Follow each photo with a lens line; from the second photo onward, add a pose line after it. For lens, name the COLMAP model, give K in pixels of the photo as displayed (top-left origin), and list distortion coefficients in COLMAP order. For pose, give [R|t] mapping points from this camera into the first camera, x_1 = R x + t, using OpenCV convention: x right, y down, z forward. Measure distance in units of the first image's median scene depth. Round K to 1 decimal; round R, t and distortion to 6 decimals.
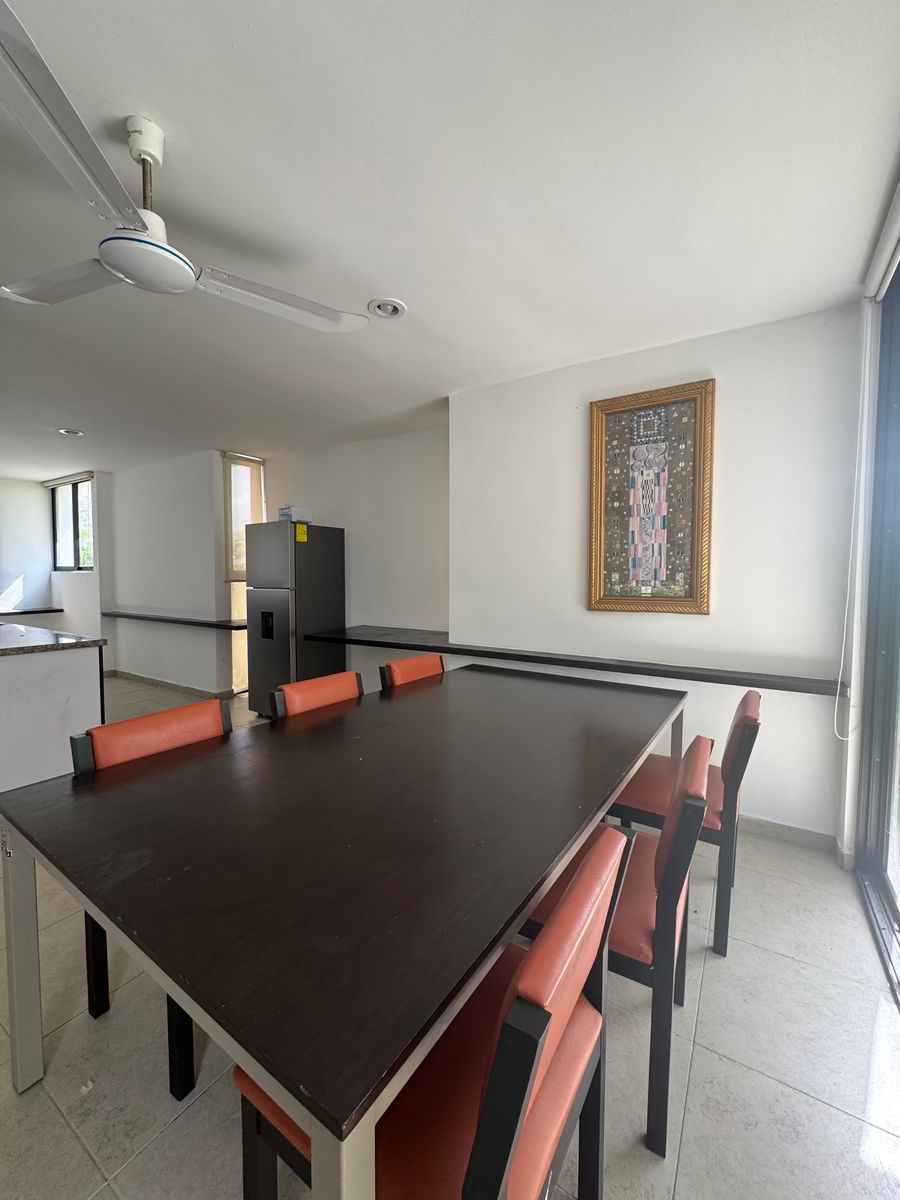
lens RADIAL K [[480.4, 0, 450.0], [0, 480.4, 600.0], [0, 0, 1]] dist [0.000841, 0.000245]
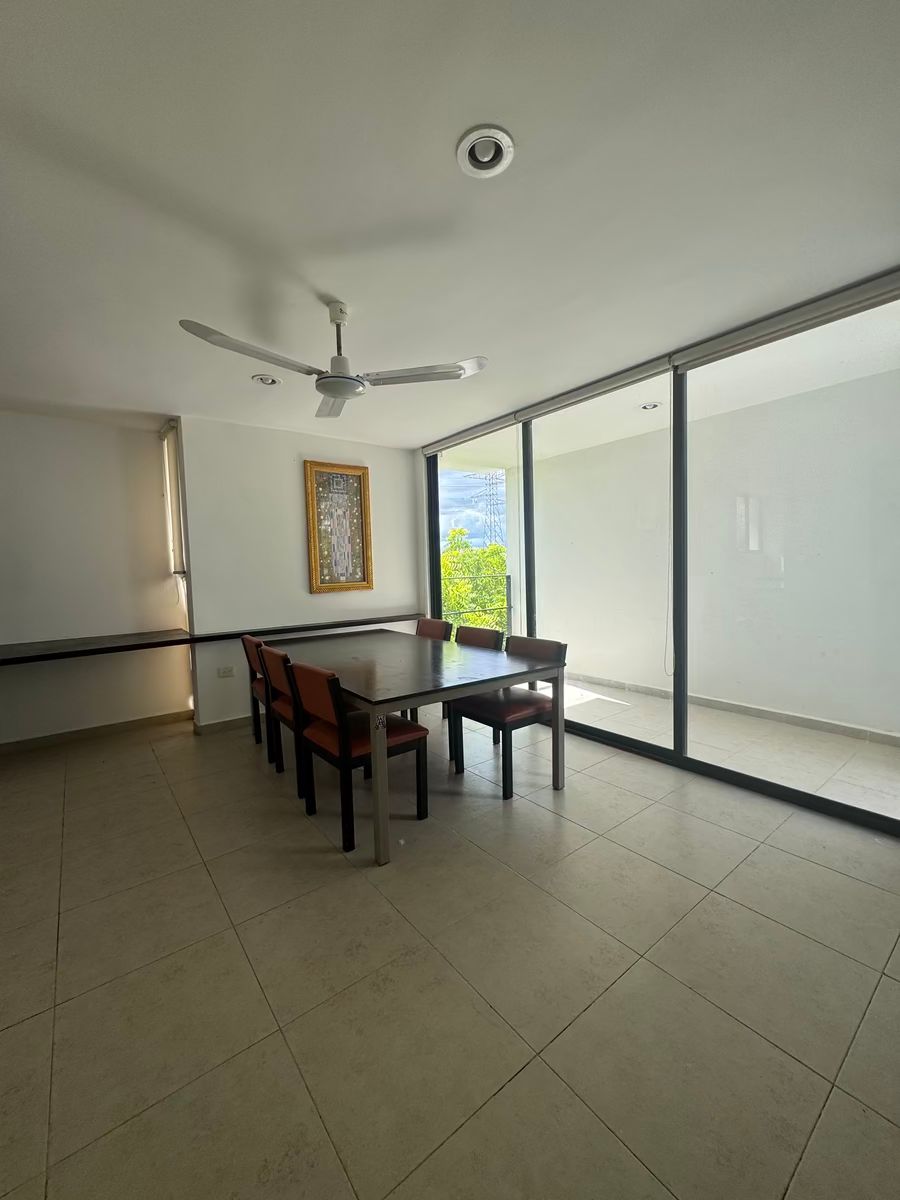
lens RADIAL K [[480.4, 0, 450.0], [0, 480.4, 600.0], [0, 0, 1]] dist [0.000841, 0.000245]
pose [[0.338443, -0.082518, 0.937362, -1.099296], [0.076202, 0.995279, 0.060103, -0.019011], [-0.937896, 0.051087, 0.343133, 0.052440]]
